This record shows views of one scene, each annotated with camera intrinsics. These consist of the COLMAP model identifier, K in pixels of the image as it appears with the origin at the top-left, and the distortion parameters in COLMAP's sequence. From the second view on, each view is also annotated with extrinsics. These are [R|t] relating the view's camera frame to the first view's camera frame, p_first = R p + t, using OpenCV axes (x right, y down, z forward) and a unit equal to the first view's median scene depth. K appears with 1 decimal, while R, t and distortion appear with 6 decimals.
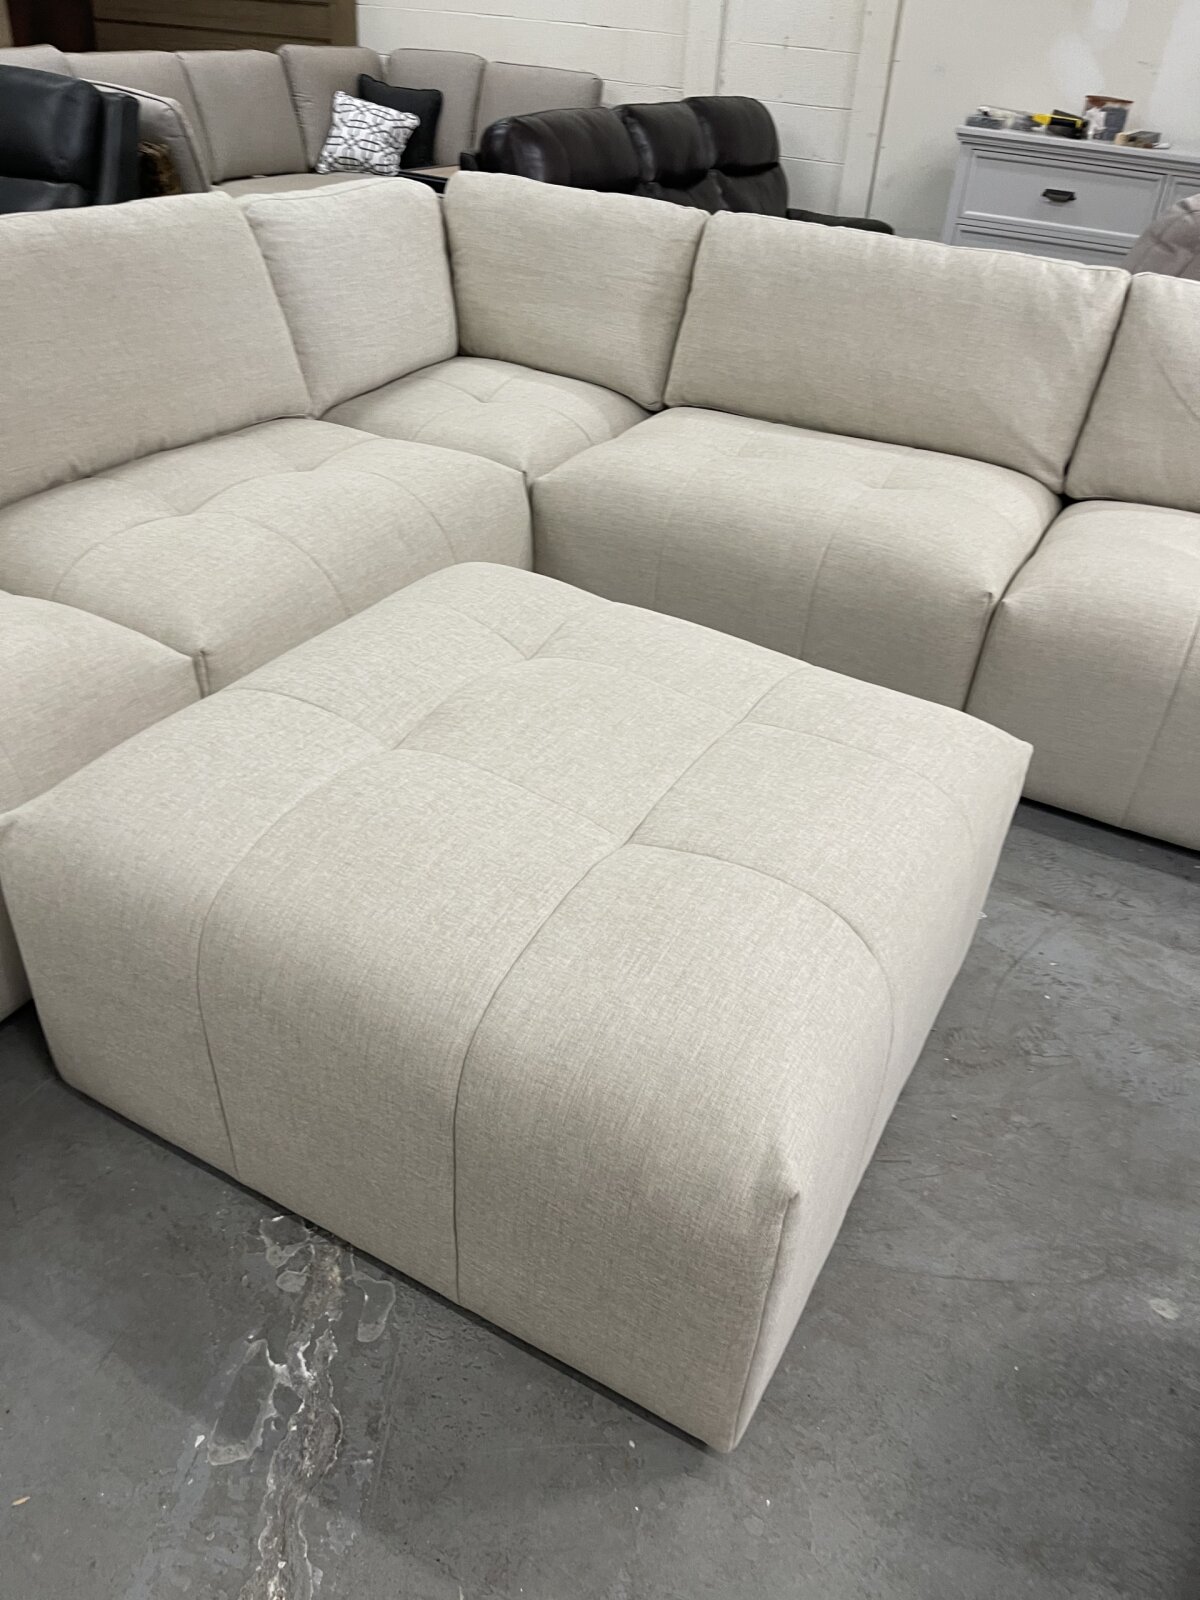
lens RADIAL K [[1222.0, 0, 593.7], [0, 1222.0, 805.1], [0, 0, 1]] dist [0.060803, -0.077057]
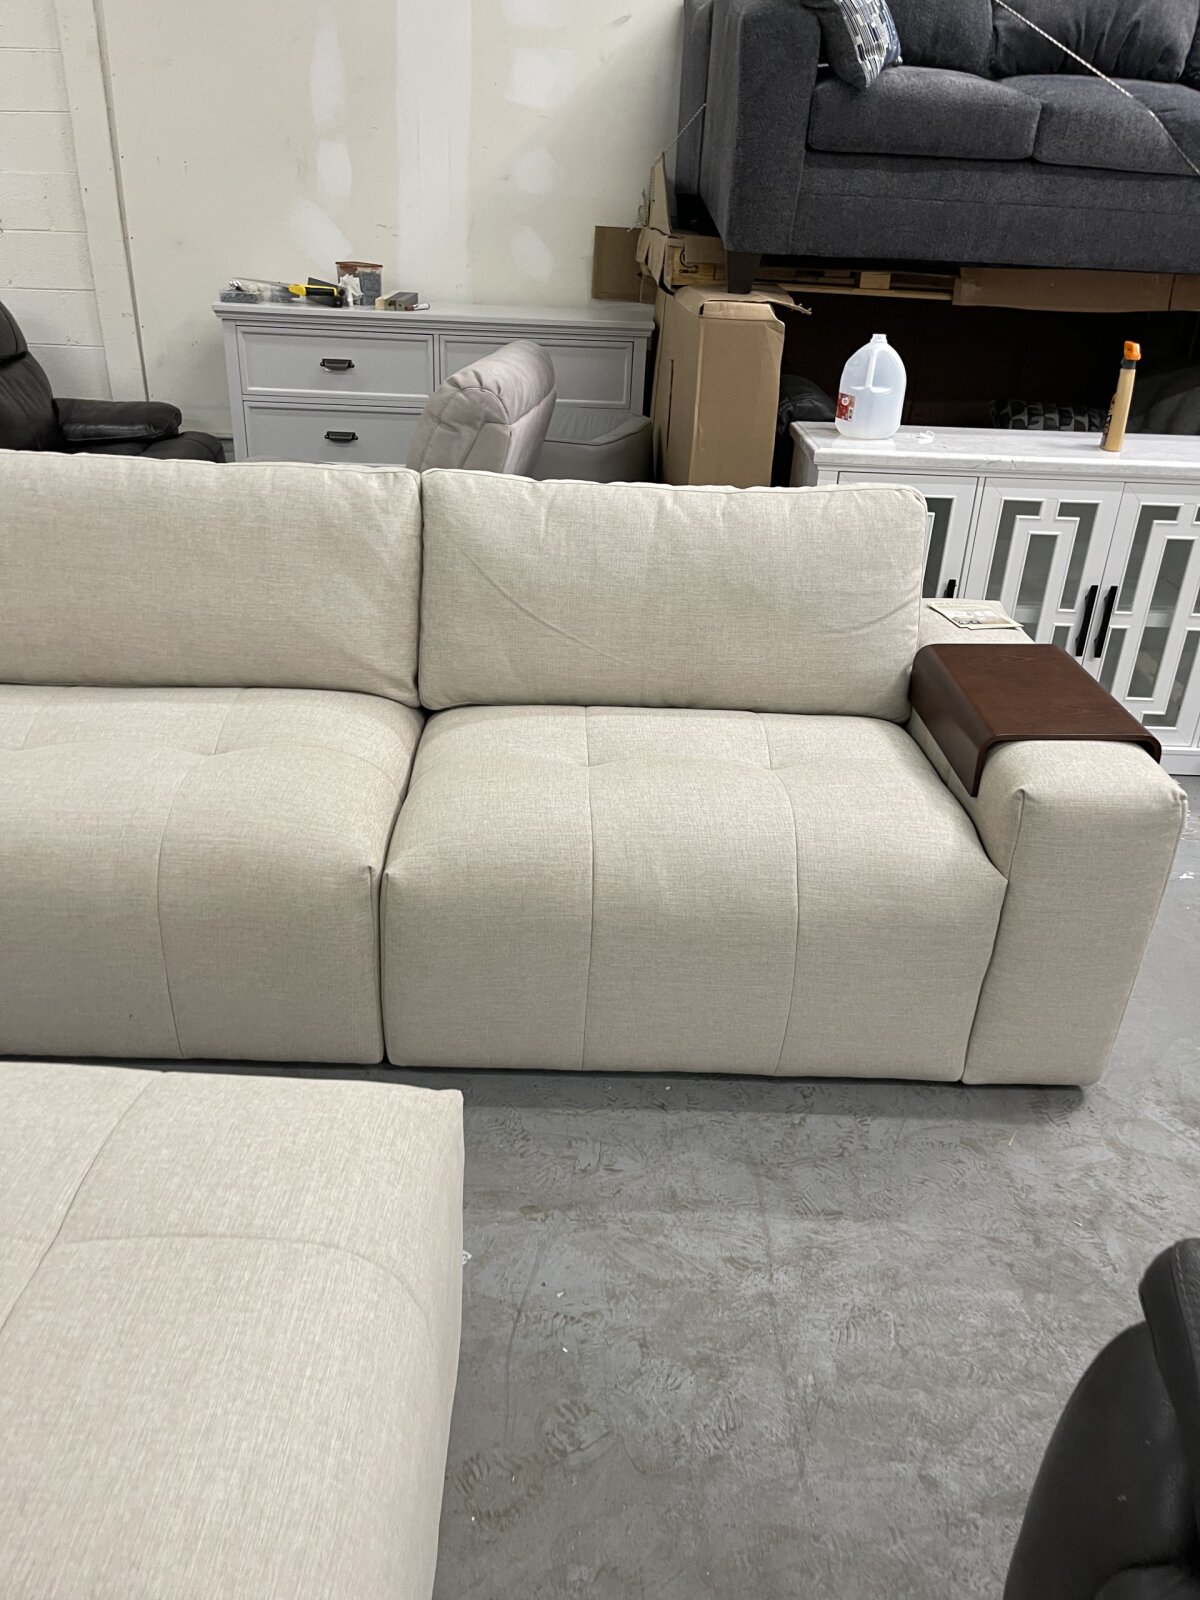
lens RADIAL K [[1222.0, 0, 593.7], [0, 1222.0, 805.1], [0, 0, 1]] dist [0.060803, -0.077057]
pose [[0.873275, -0.248283, 0.419221, 0.095085], [0.285848, 0.957861, -0.028155, -0.119652], [-0.394565, 0.144421, 0.907447, 0.141000]]
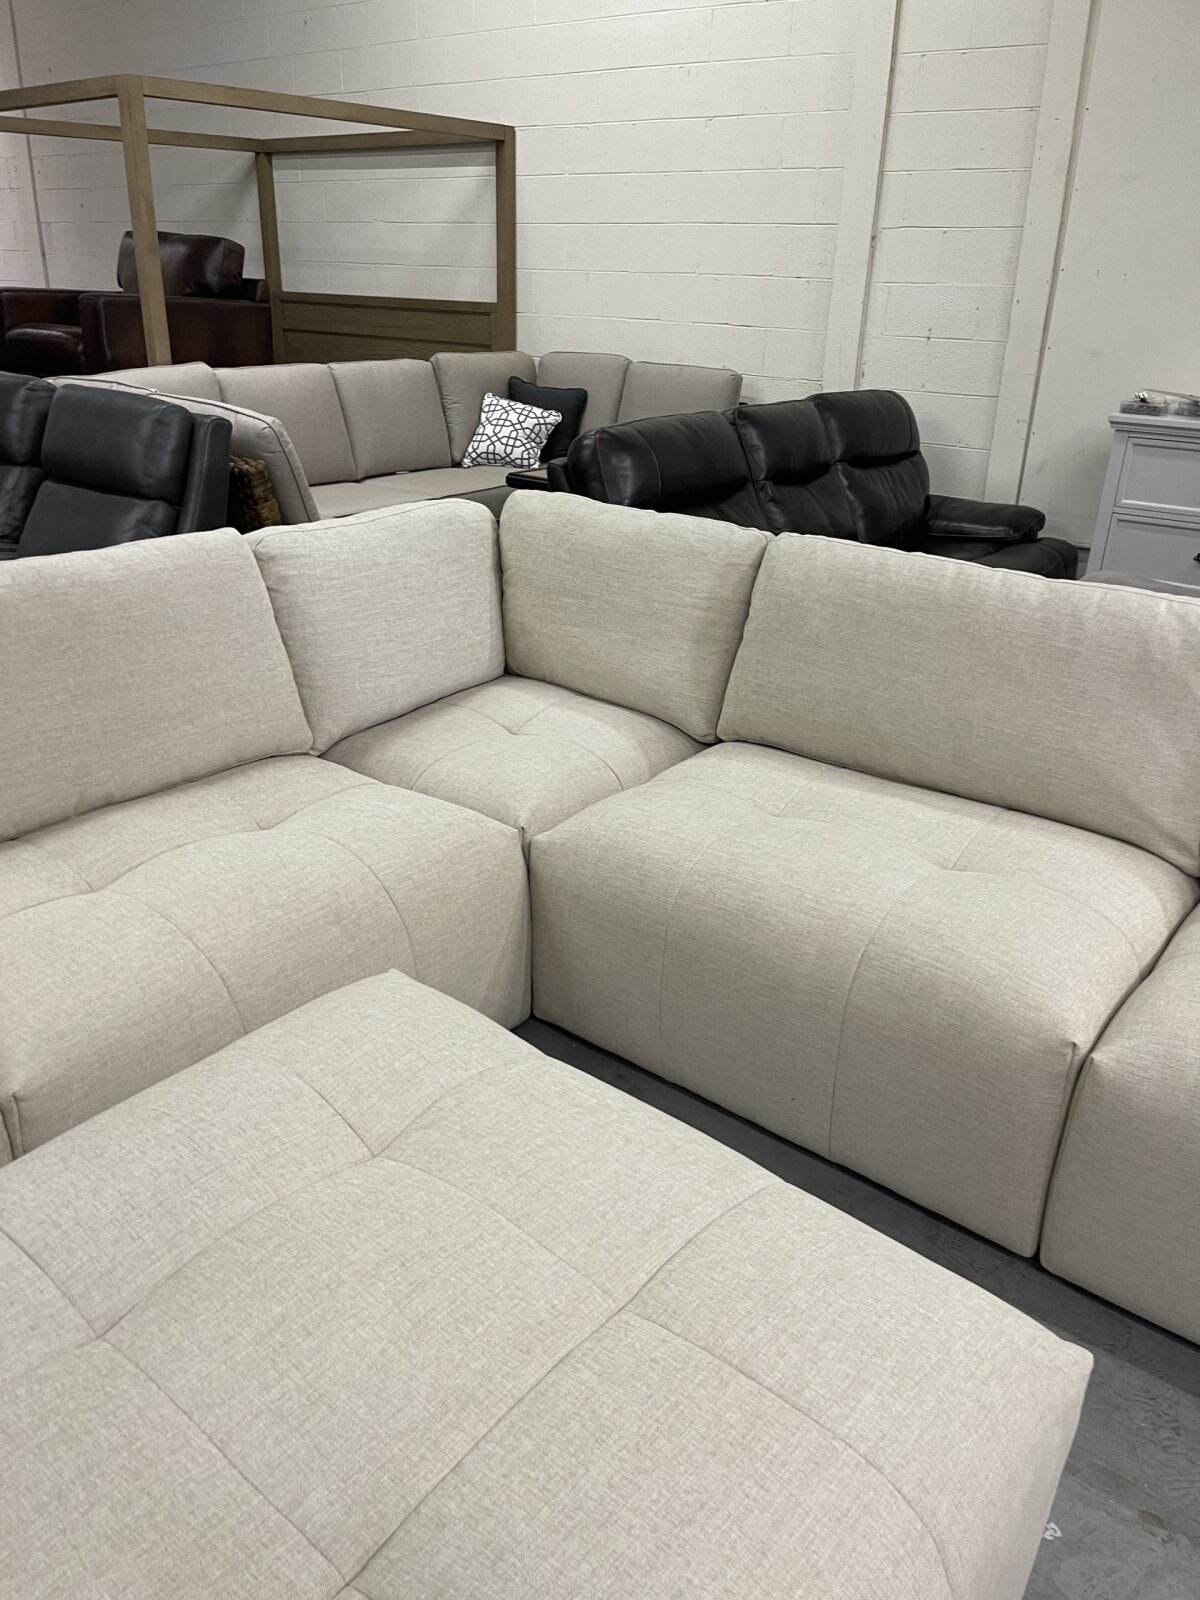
lens RADIAL K [[1205.6, 0, 576.7], [0, 1205.6, 801.2], [0, 0, 1]] dist [0.057374, -0.074946]
pose [[0.982697, 0.032966, -0.182264, 0.129113], [-0.064624, 0.983220, -0.170596, -0.141296], [0.173582, 0.179423, 0.968337, 0.174393]]
